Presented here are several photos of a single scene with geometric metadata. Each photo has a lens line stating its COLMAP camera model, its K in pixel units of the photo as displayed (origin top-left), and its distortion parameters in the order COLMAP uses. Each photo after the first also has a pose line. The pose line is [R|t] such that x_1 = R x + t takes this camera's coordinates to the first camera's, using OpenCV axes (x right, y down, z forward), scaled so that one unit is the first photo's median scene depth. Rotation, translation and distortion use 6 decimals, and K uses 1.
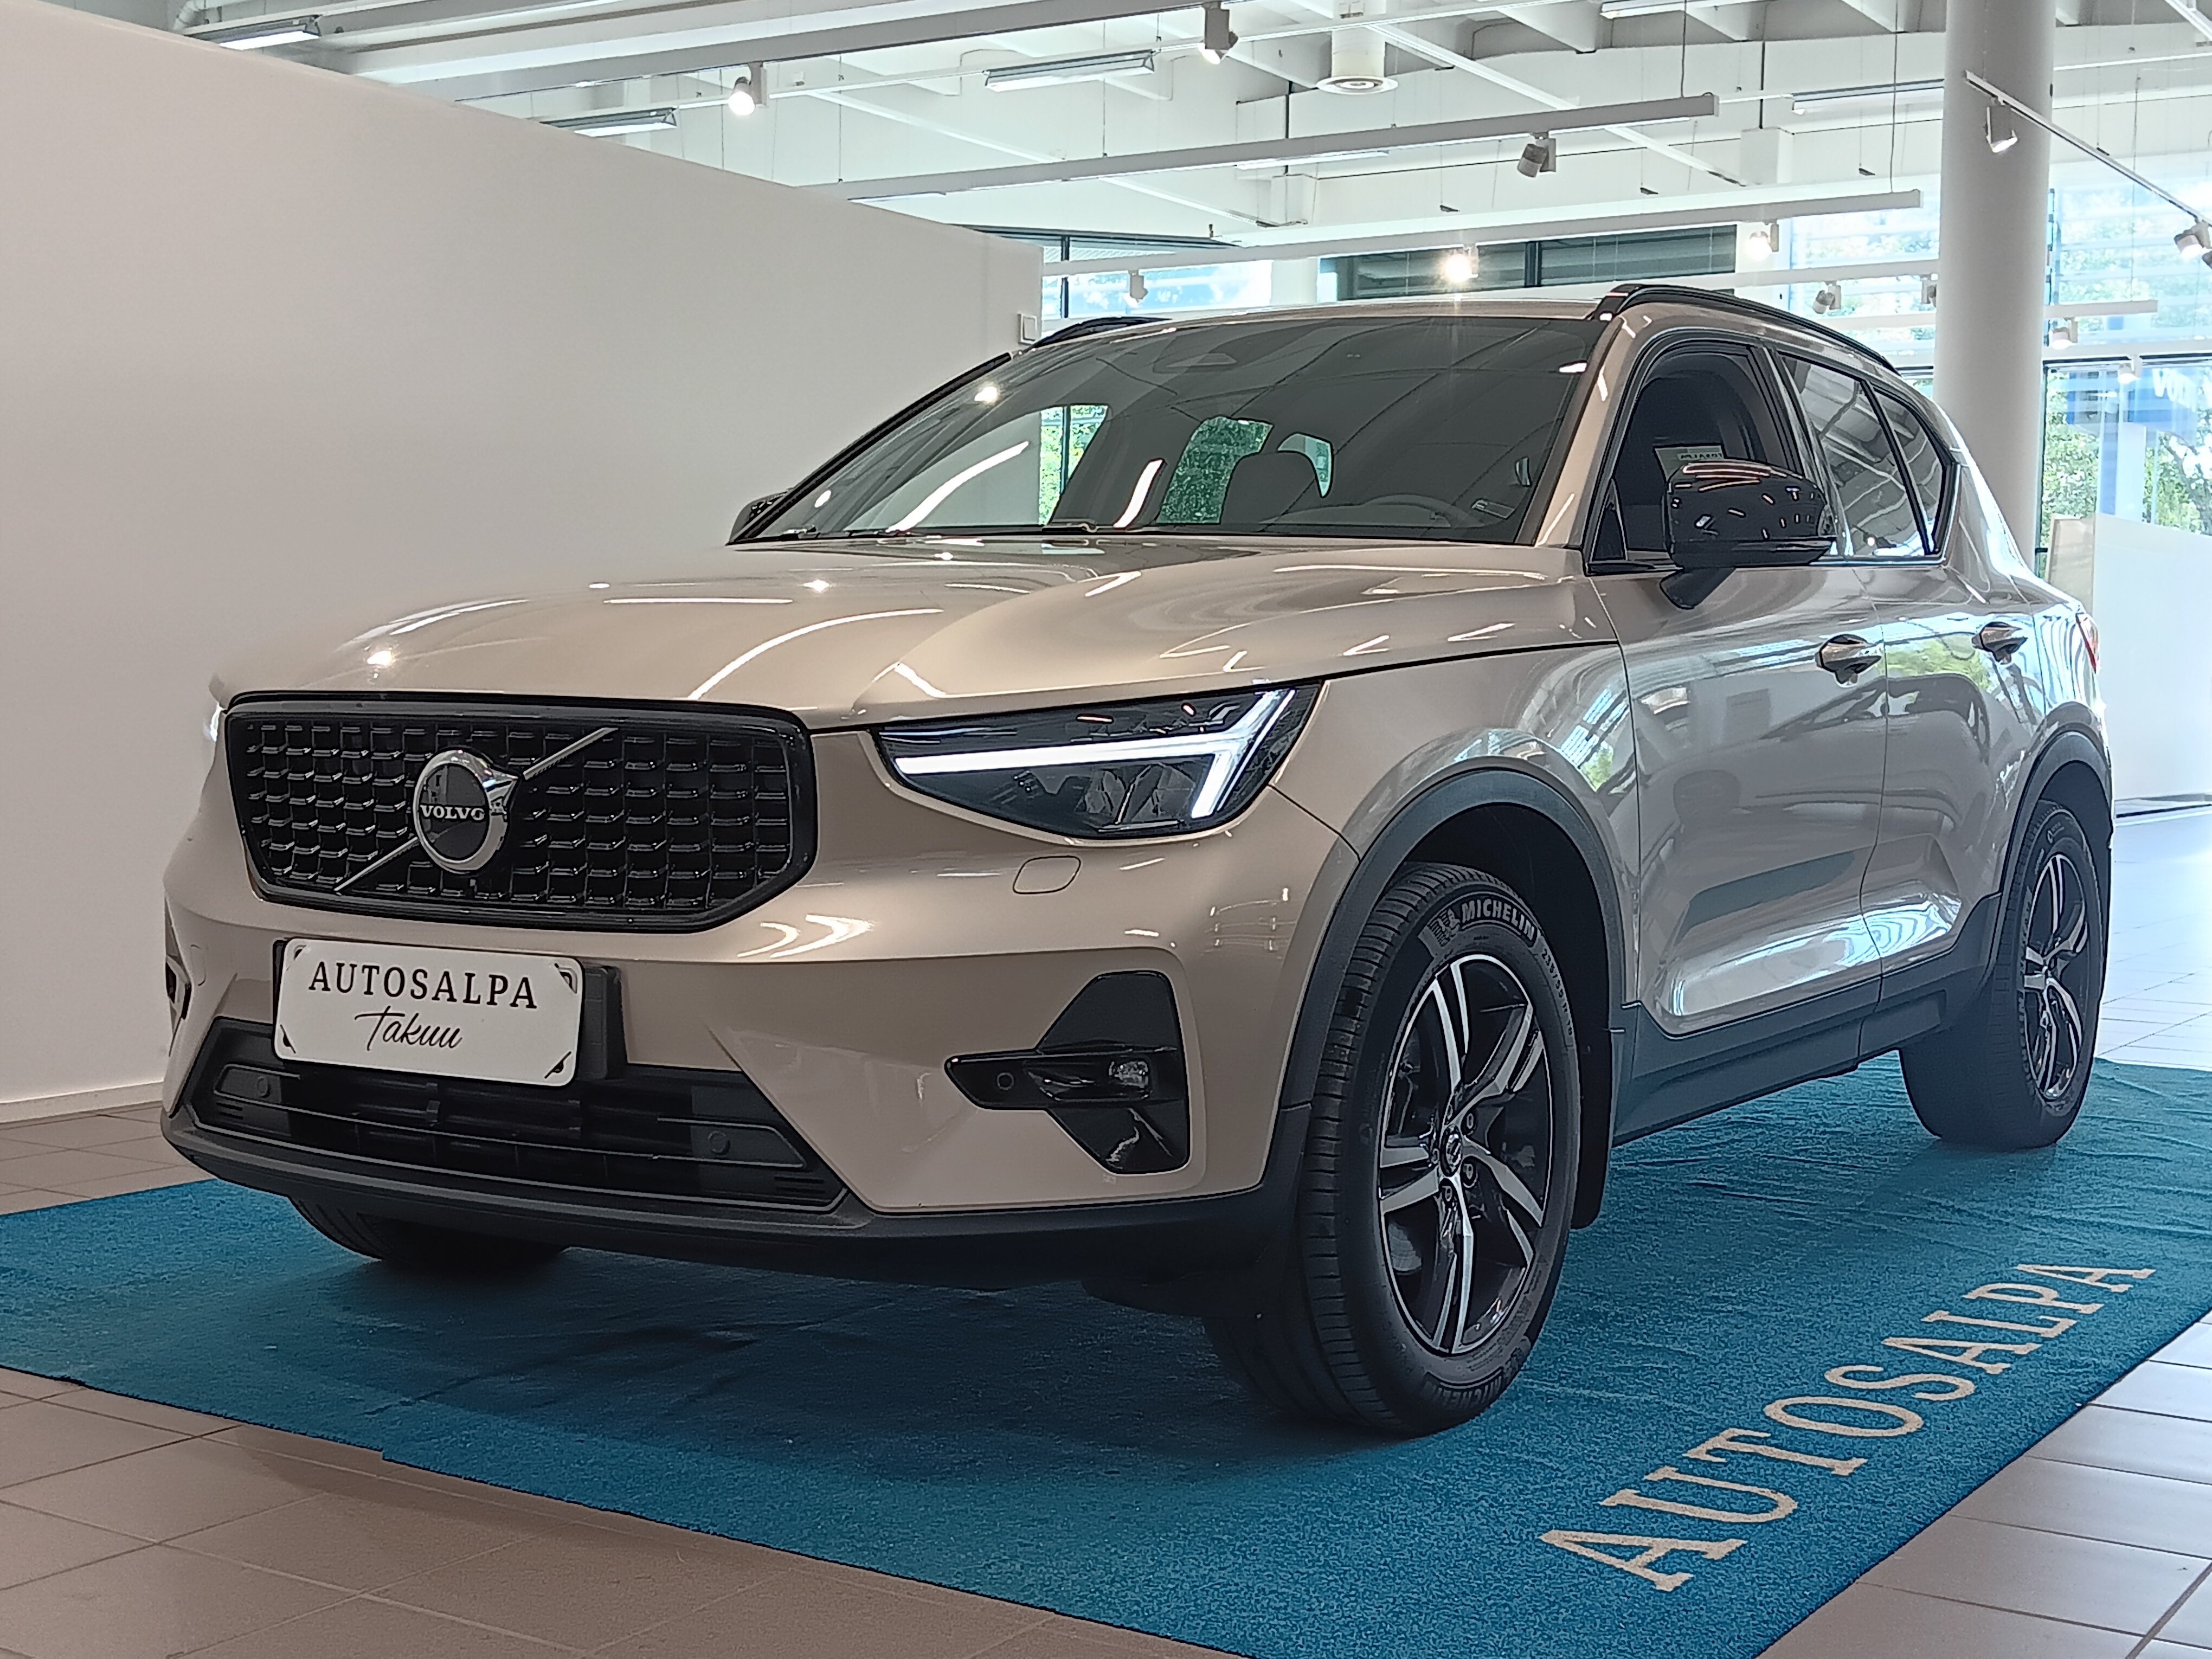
lens RADIAL K [[2546.3, 0, 1116.1], [0, 2546.3, 866.2], [0, 0, 1]] dist [0.088300, 0.006519]
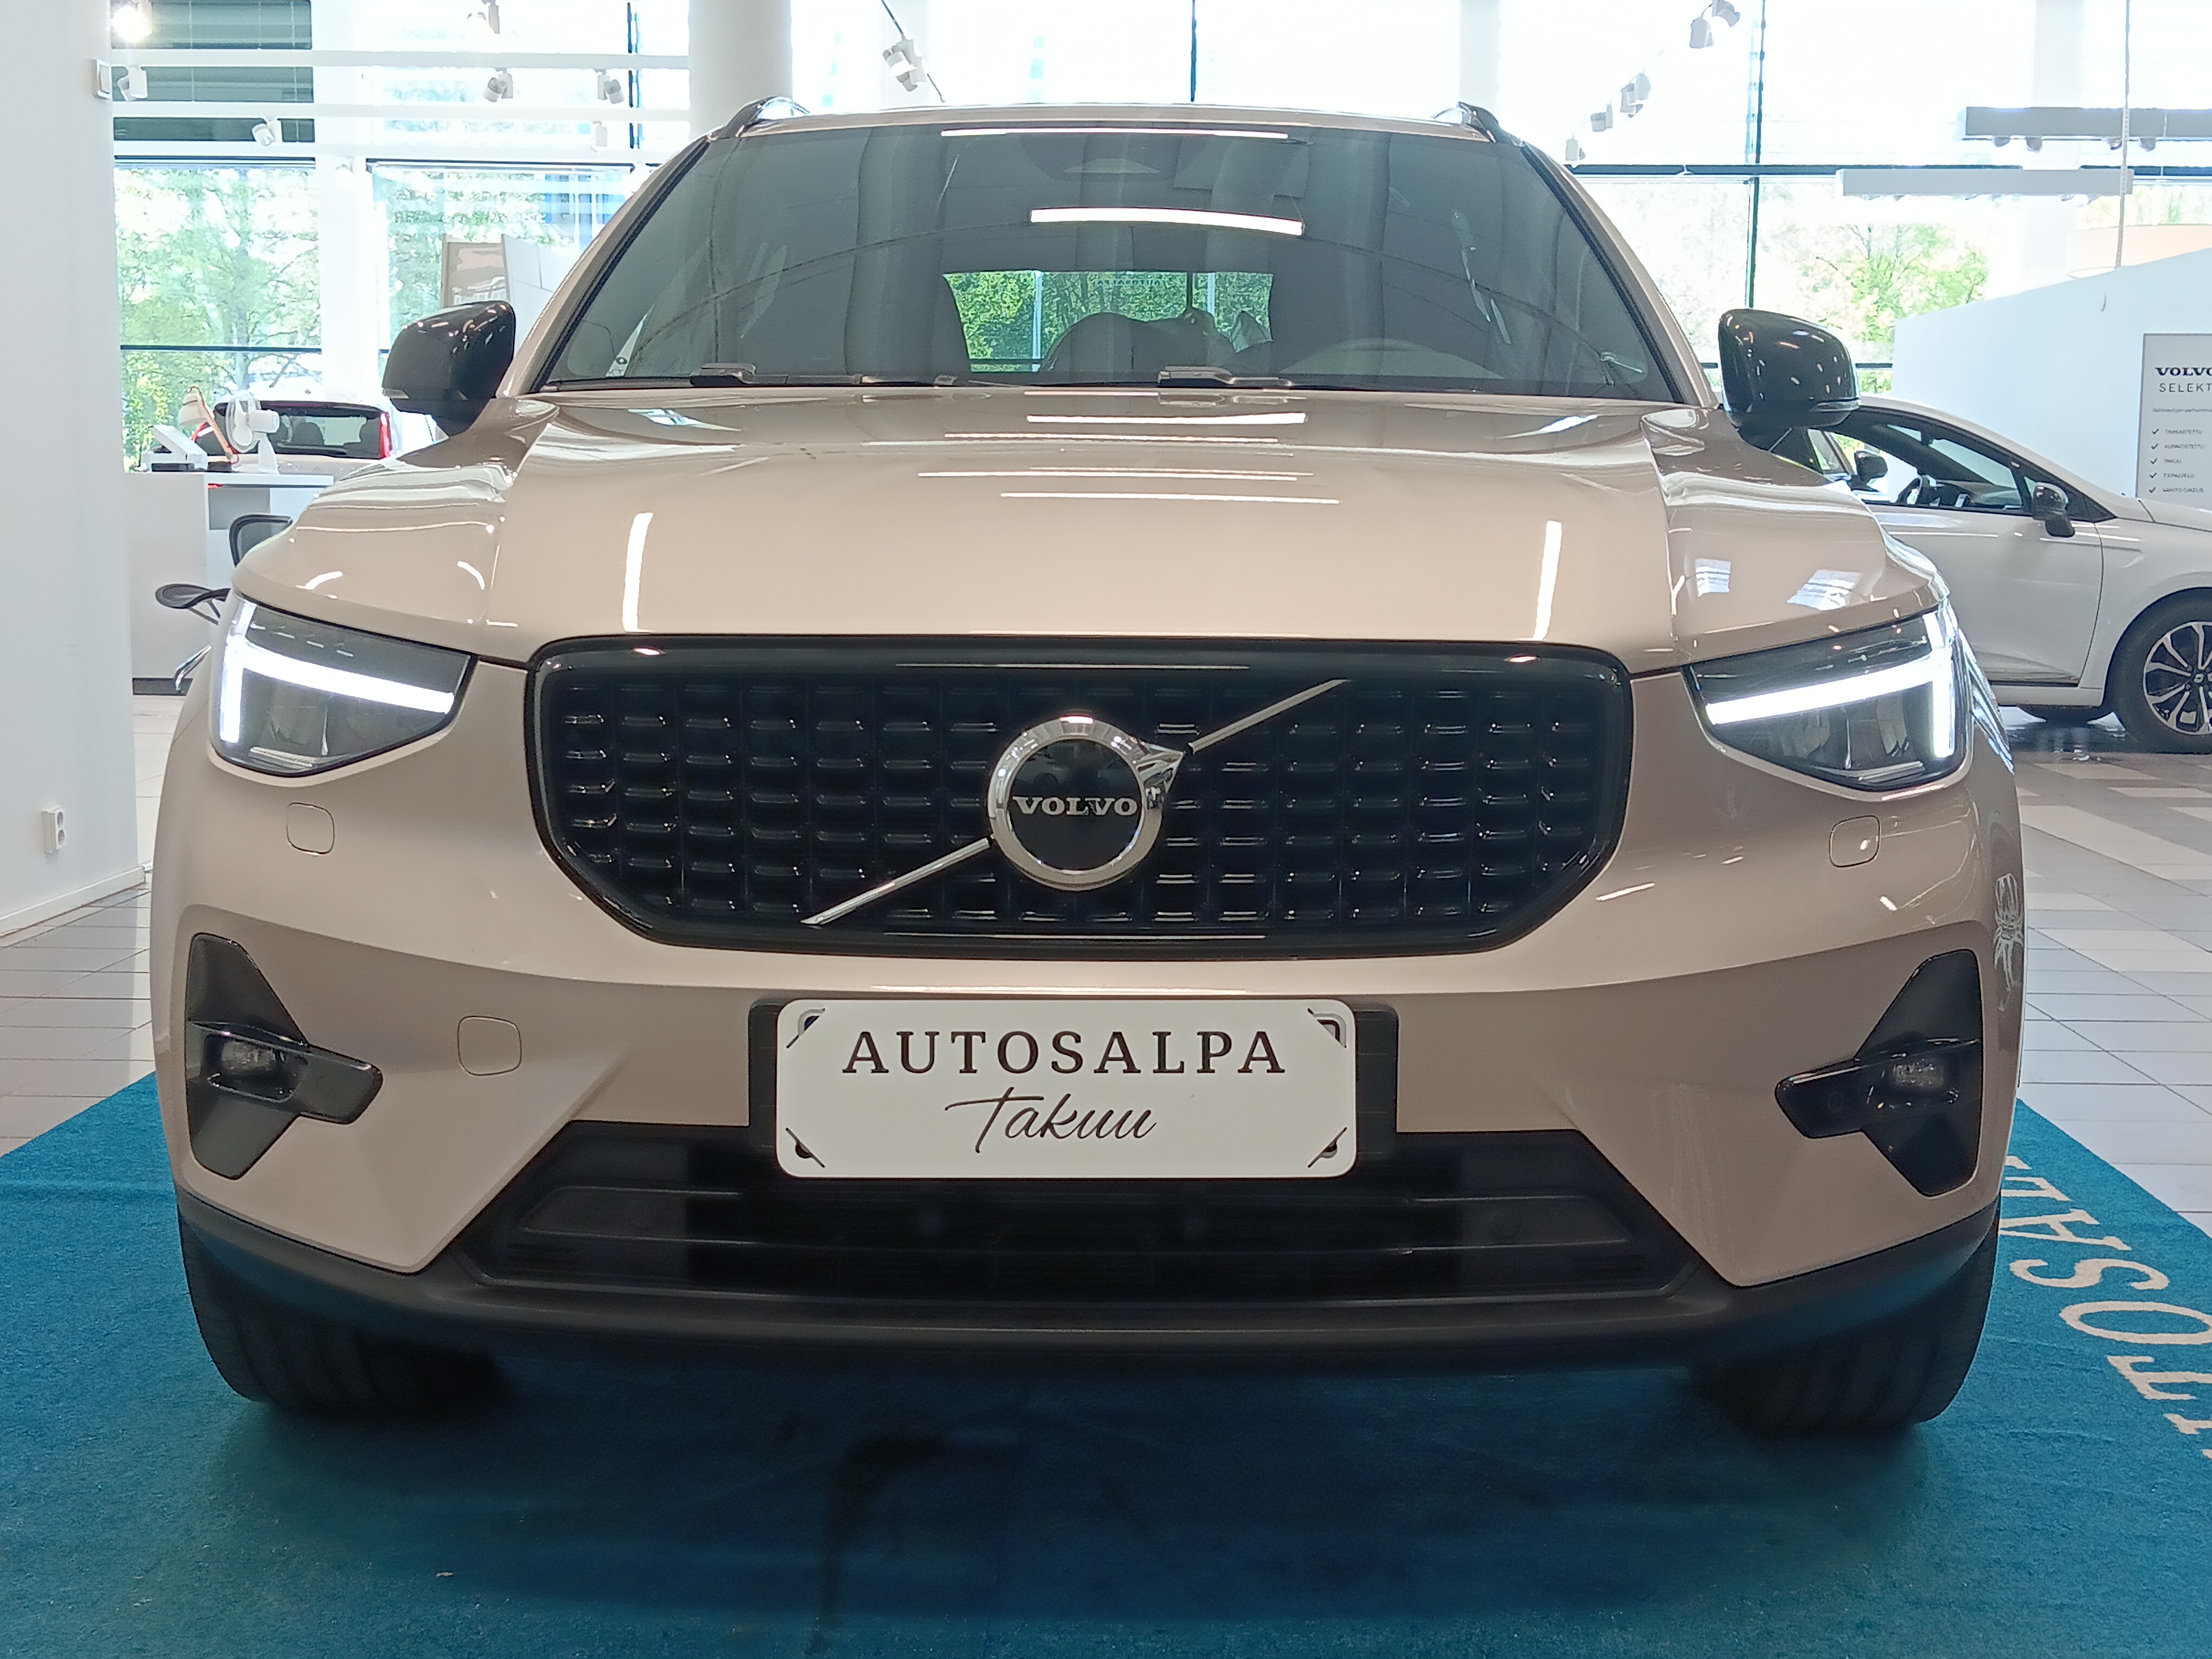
lens RADIAL K [[2546.3, 0, 1116.1], [0, 2546.3, 866.2], [0, 0, 1]] dist [0.088300, 0.006519]
pose [[0.877337, -0.074001, 0.474135, -0.590721], [0.042823, 0.996170, 0.076238, -0.057939], [-0.477961, -0.046582, 0.877145, 0.384566]]
